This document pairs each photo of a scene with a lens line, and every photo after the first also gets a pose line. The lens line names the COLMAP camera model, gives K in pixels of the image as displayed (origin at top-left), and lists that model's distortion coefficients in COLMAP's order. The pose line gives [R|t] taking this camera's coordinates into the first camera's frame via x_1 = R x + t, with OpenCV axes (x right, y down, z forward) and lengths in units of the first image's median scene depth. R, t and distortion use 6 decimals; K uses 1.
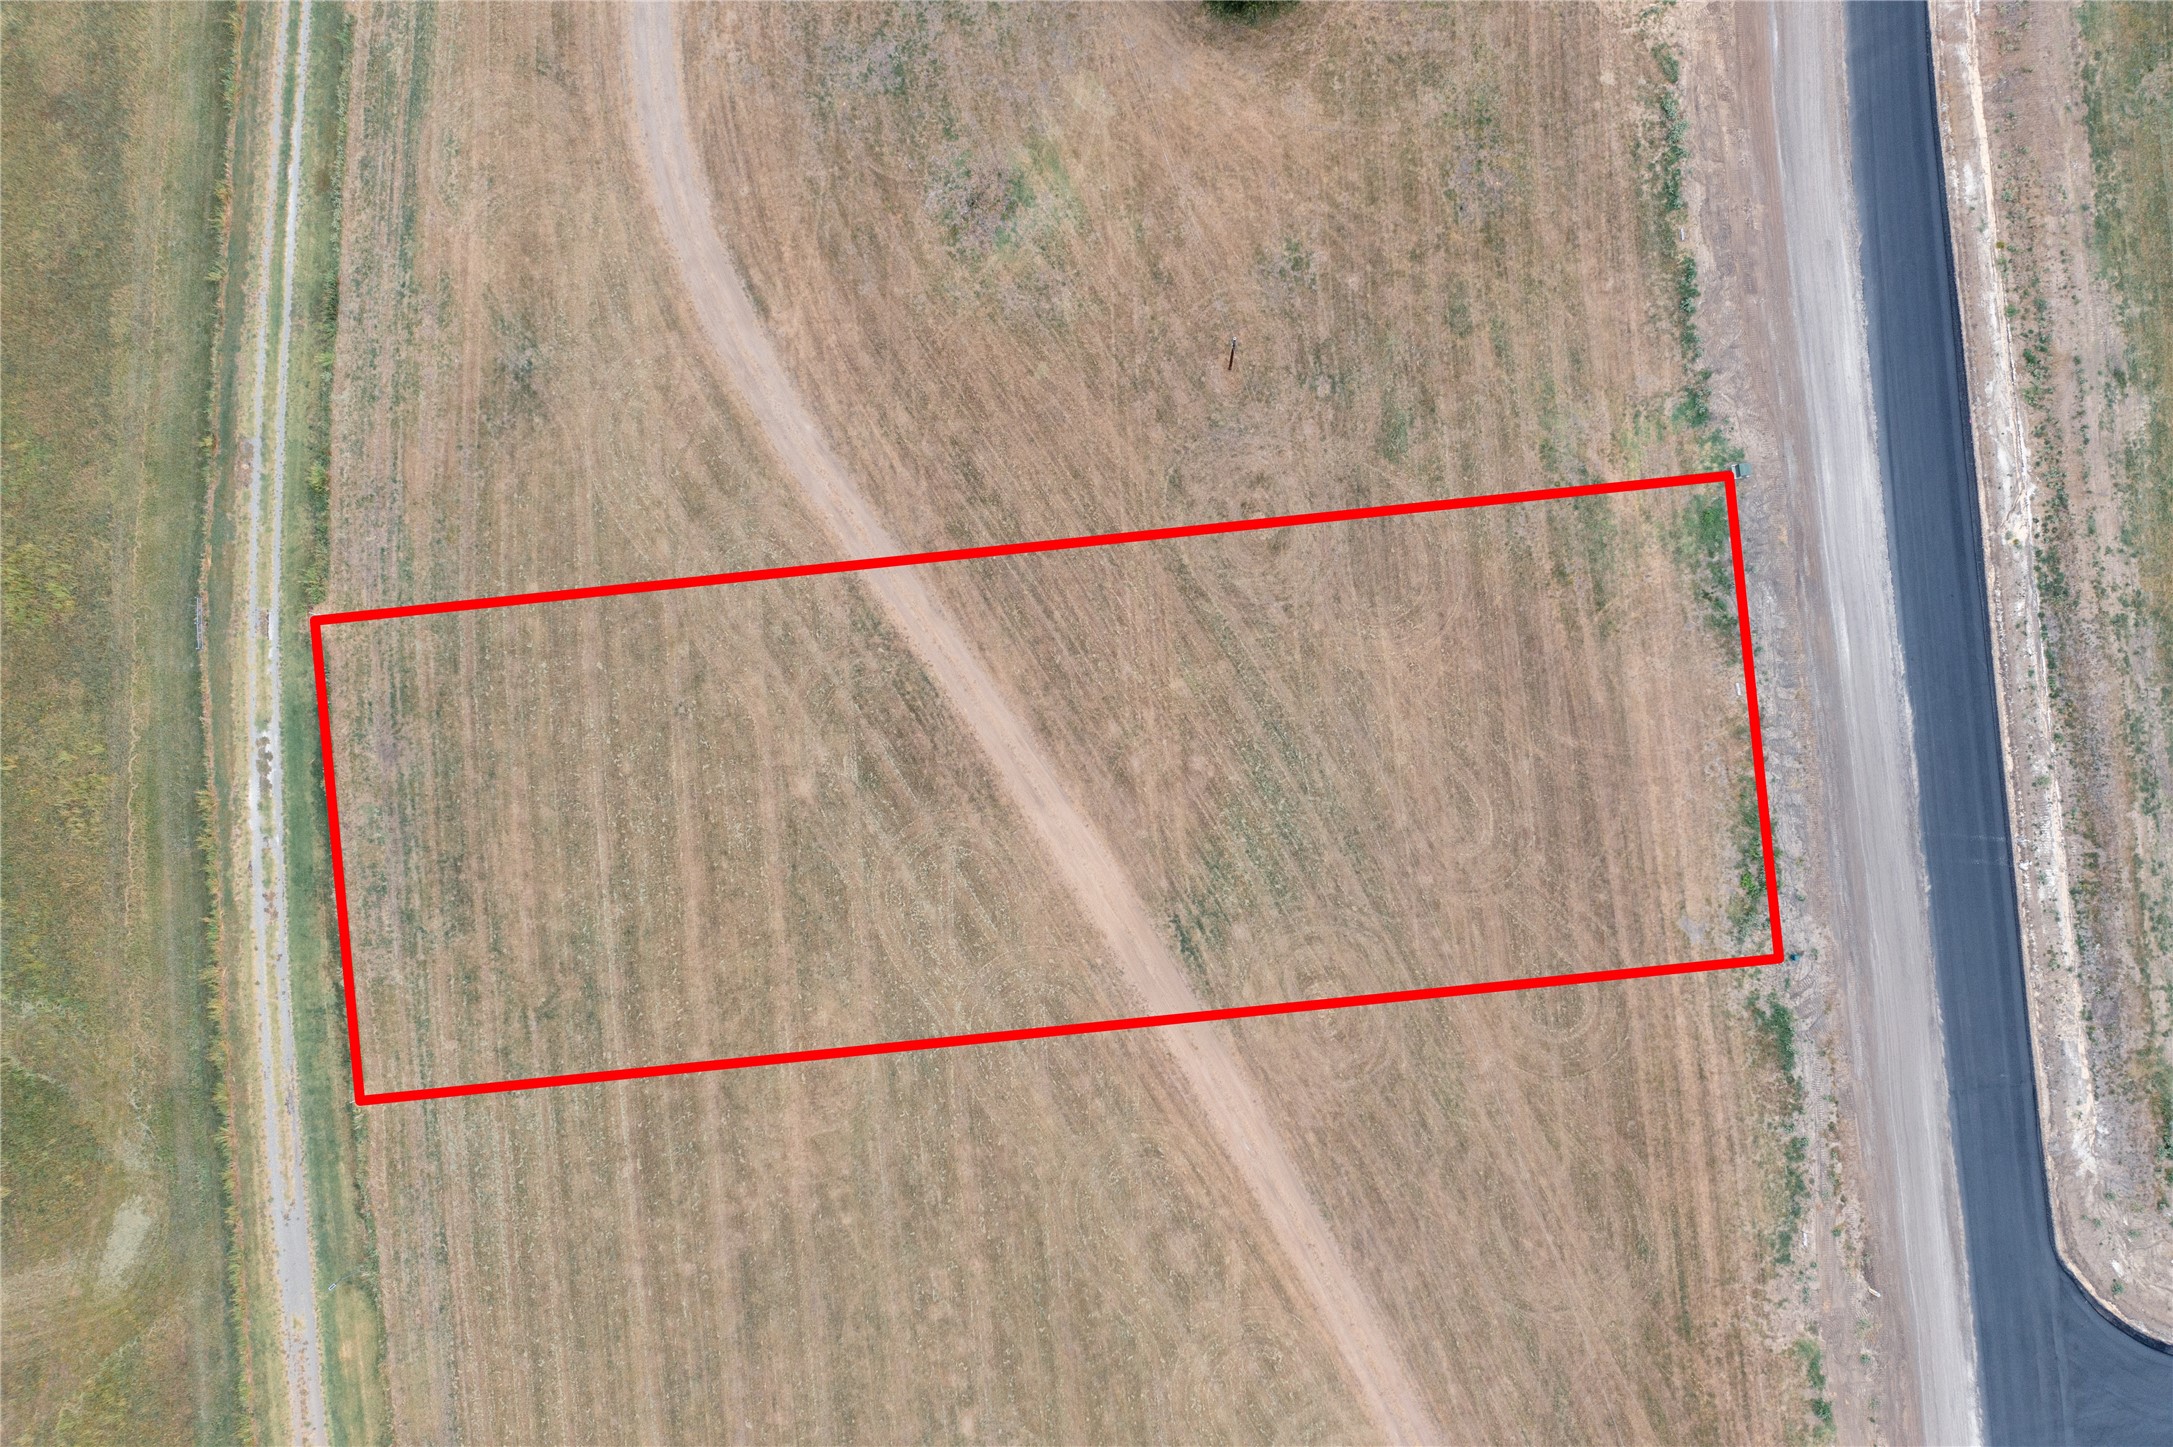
lens RADIAL K [[1719.9, 0, 1084.3], [0, 1719.9, 723.9], [0, 0, 1]] dist [-0.022453, 0.015109]
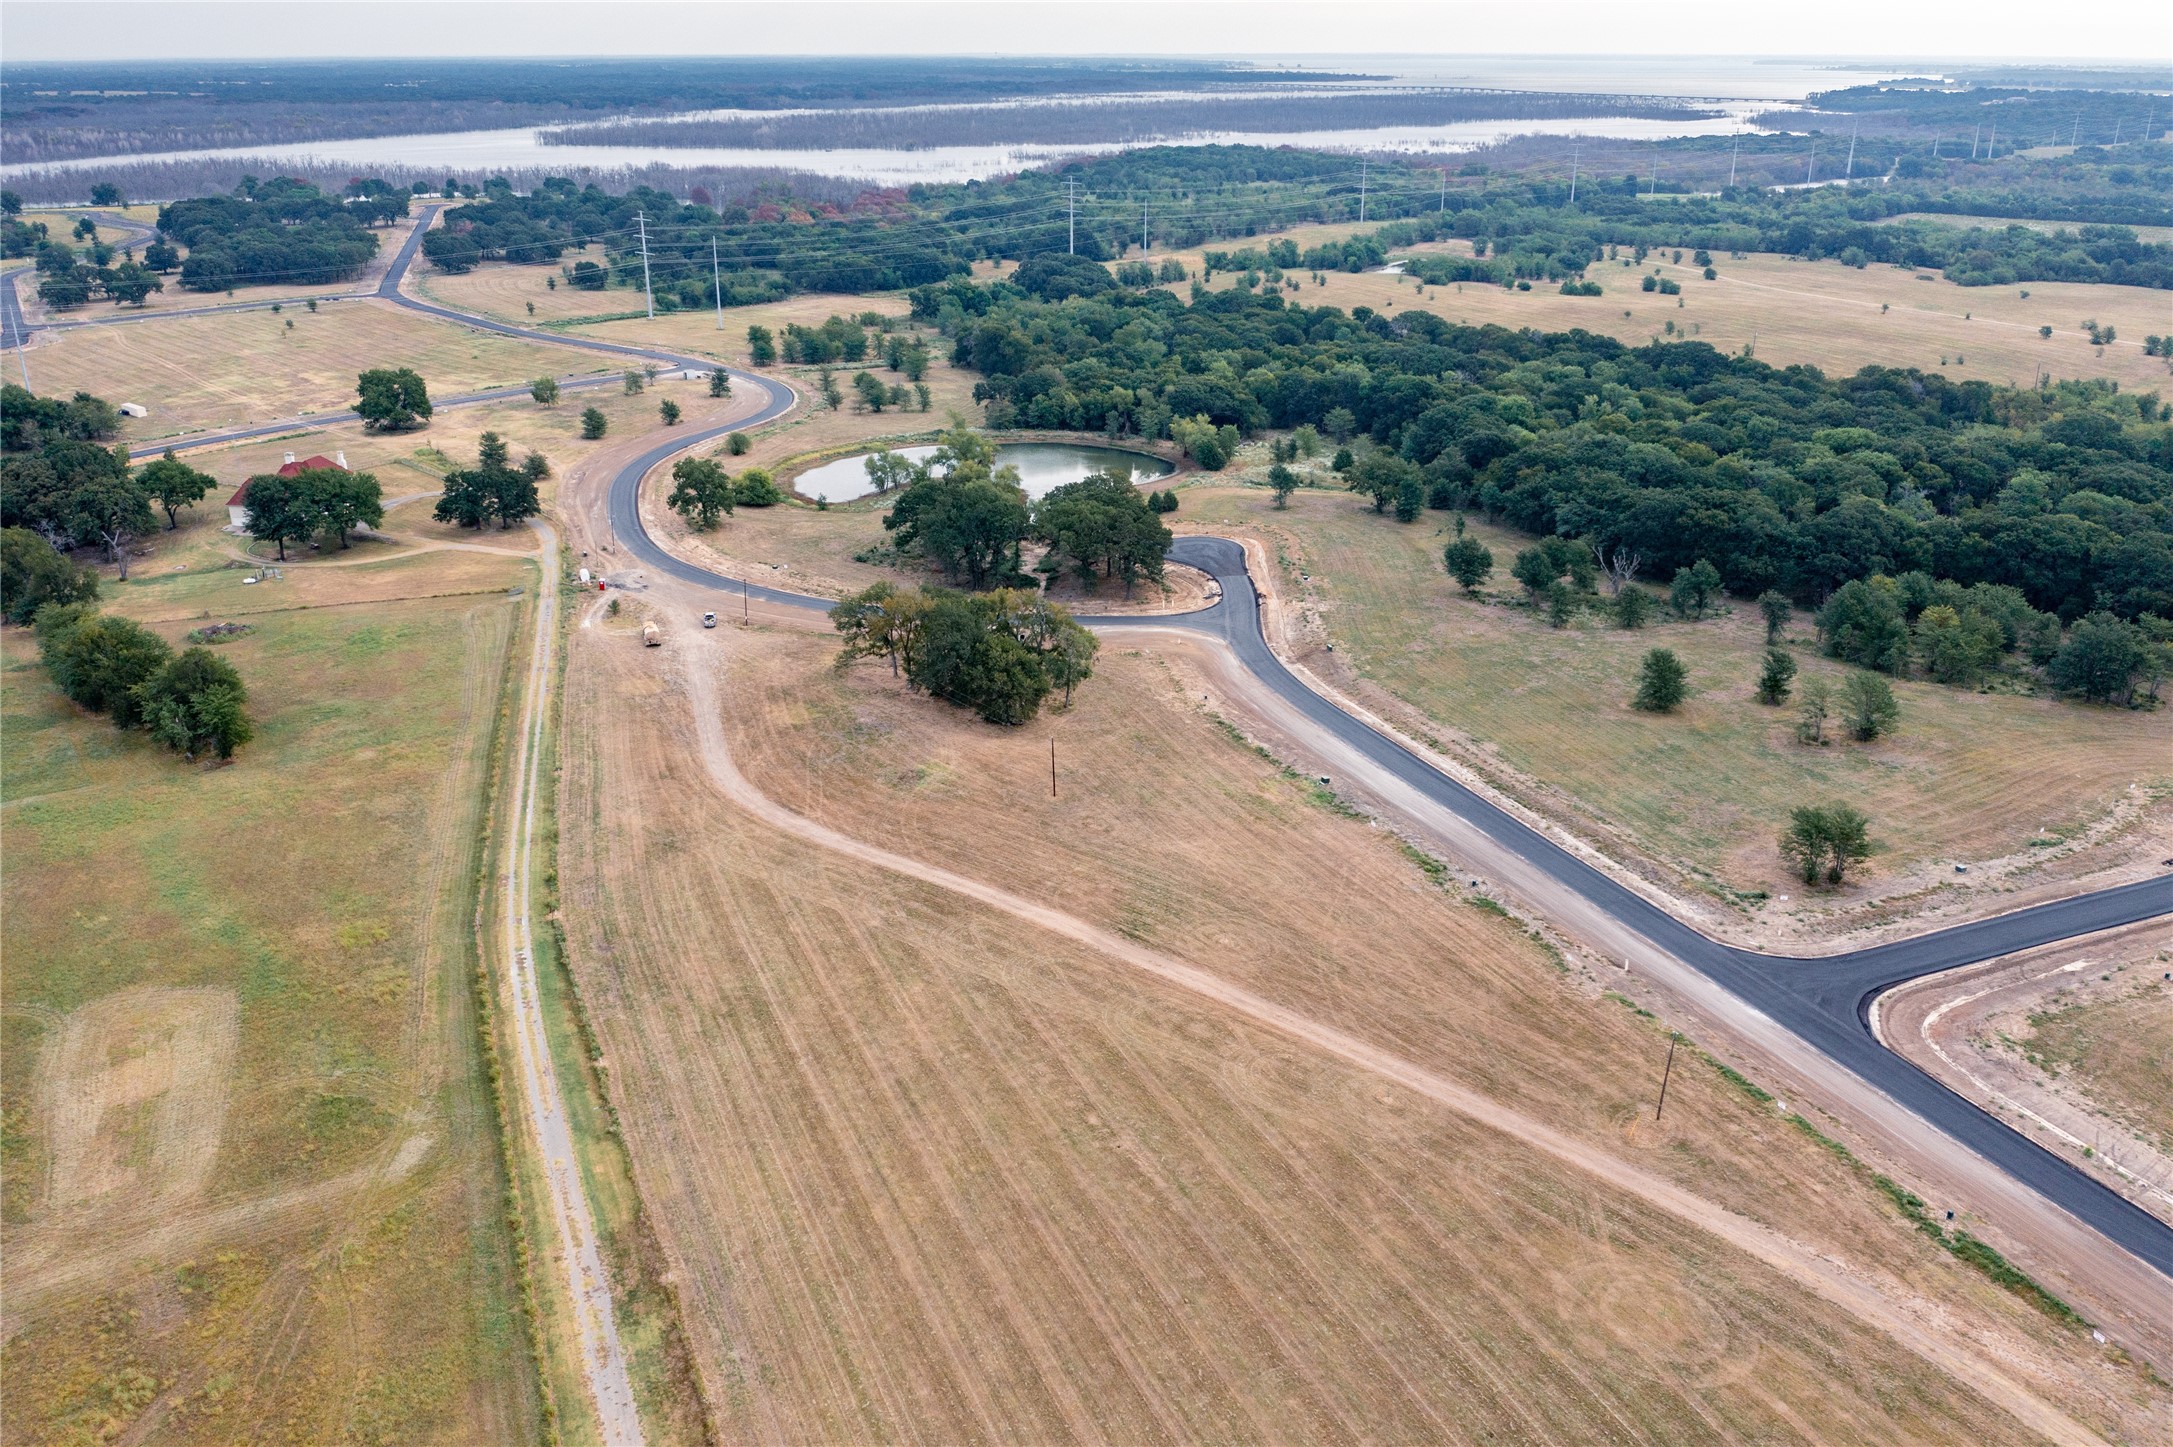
lens RADIAL K [[1719.9, 0, 1085.1], [0, 1719.9, 718.2], [0, 0, 1]] dist [-0.022453, 0.015109]
pose [[0.953210, -0.095701, 0.286761, -0.417832], [0.301763, 0.358180, -0.883542, 1.445708], [-0.018157, 0.928735, 0.370300, 0.226047]]
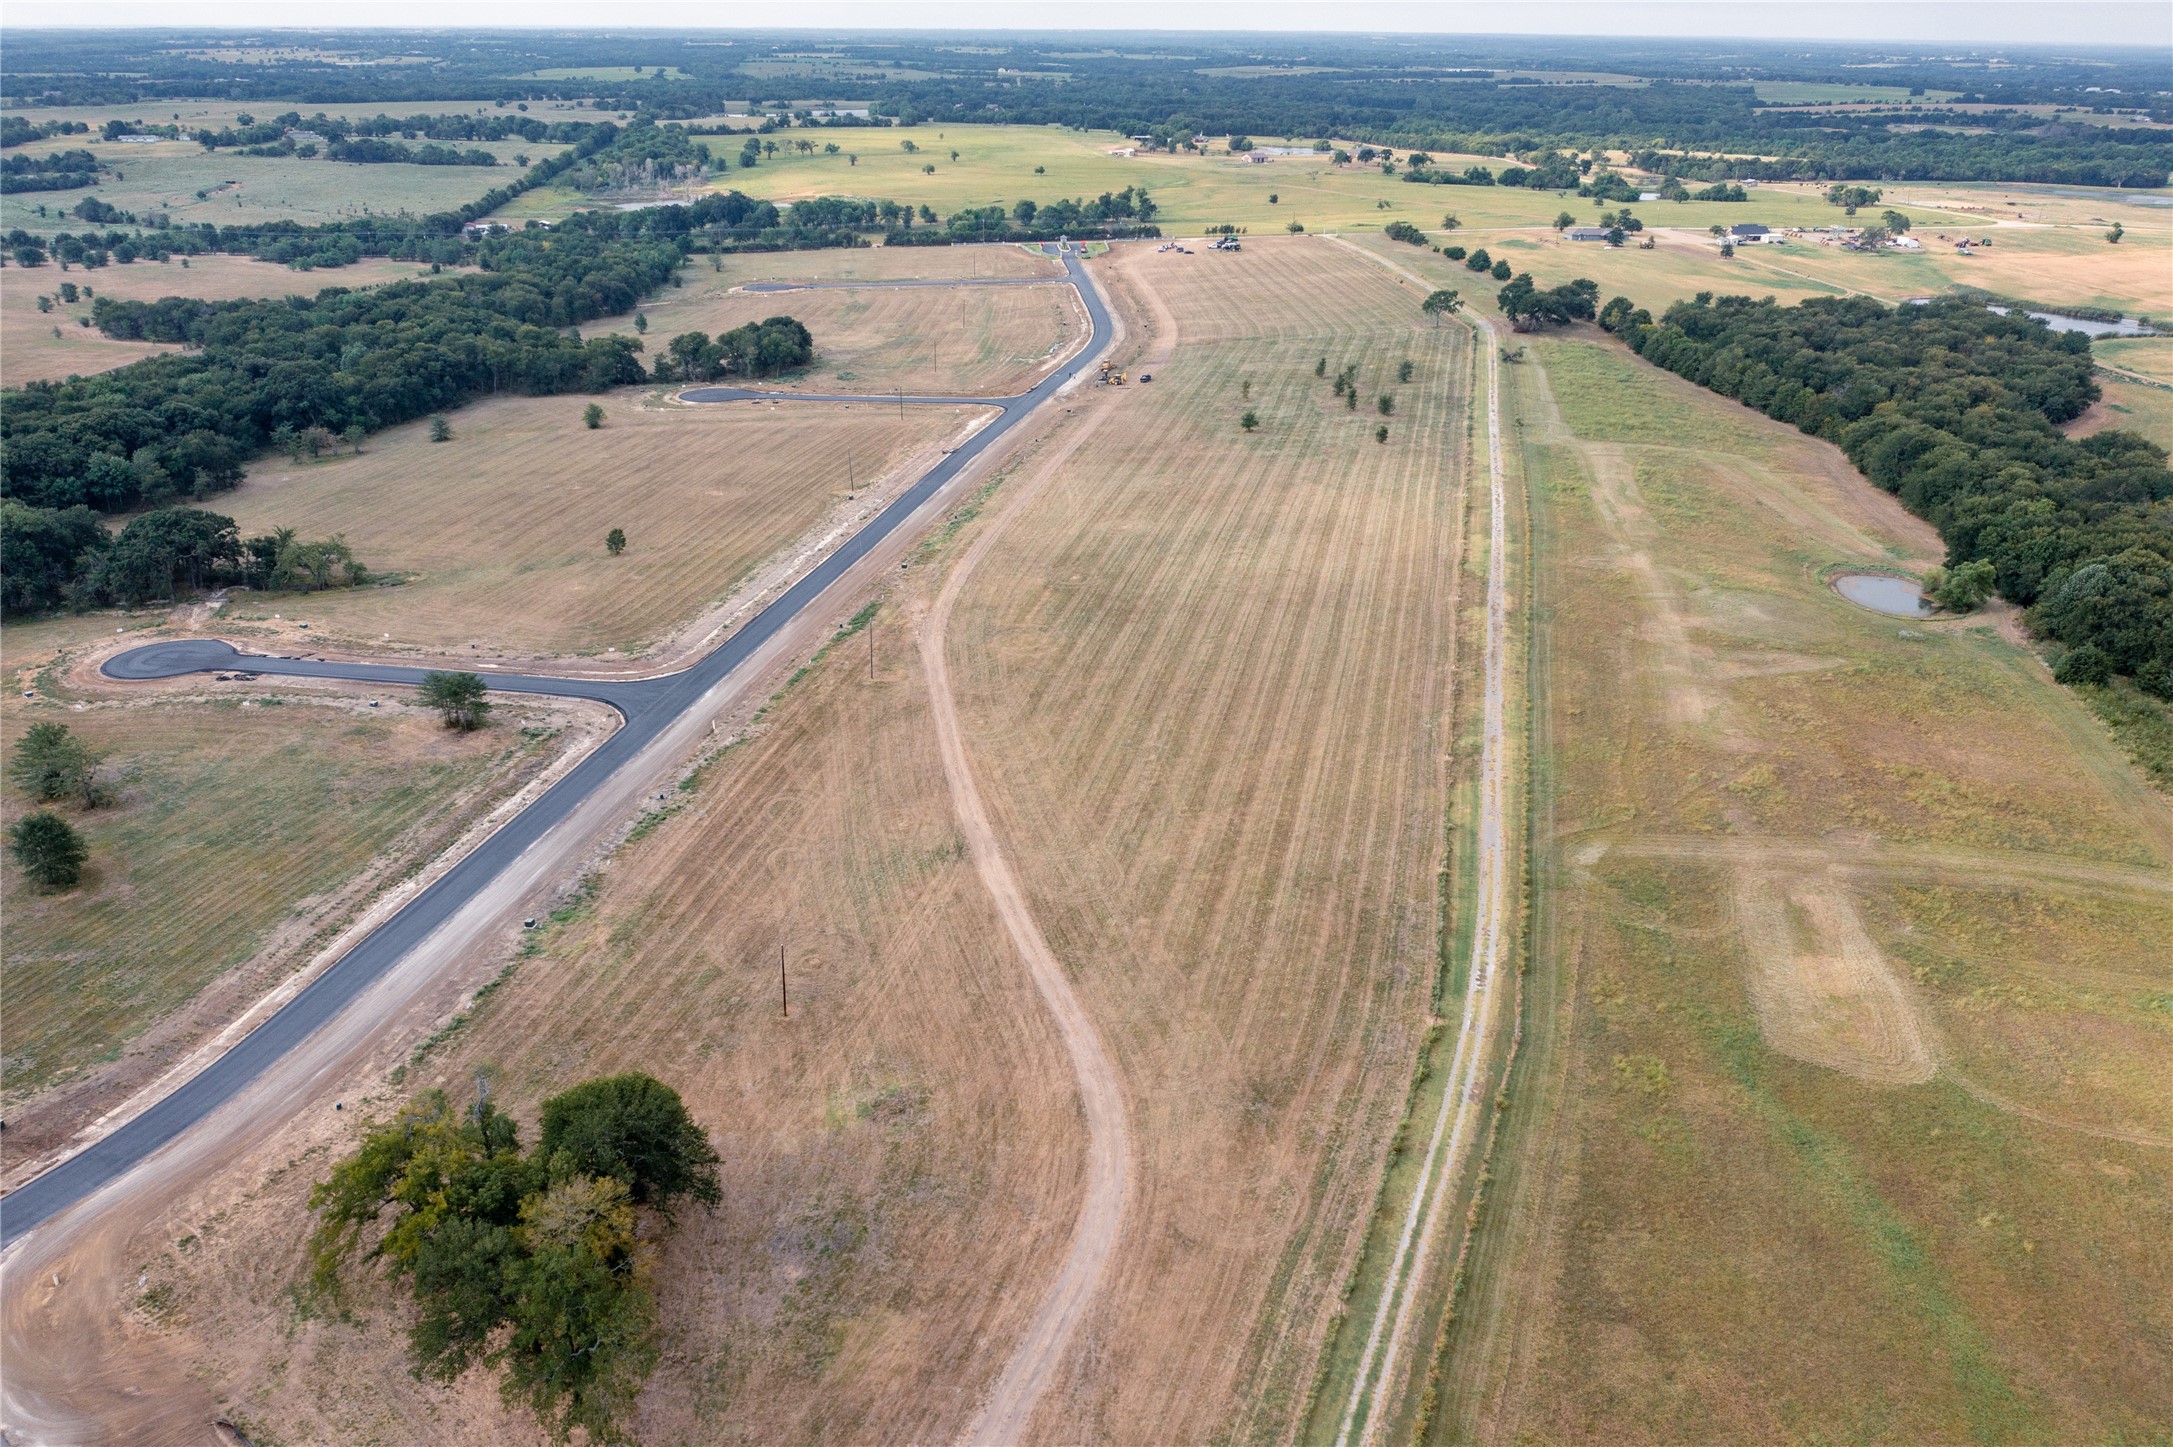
lens RADIAL K [[1719.9, 0, 1091.6], [0, 1719.9, 731.0], [0, 0, 1]] dist [-0.022453, 0.015109]
pose [[-0.952000, -0.109684, 0.285772, -0.560977], [0.306078, -0.351974, 0.884551, -1.350591], [0.003563, 0.929561, 0.368652, 0.236324]]
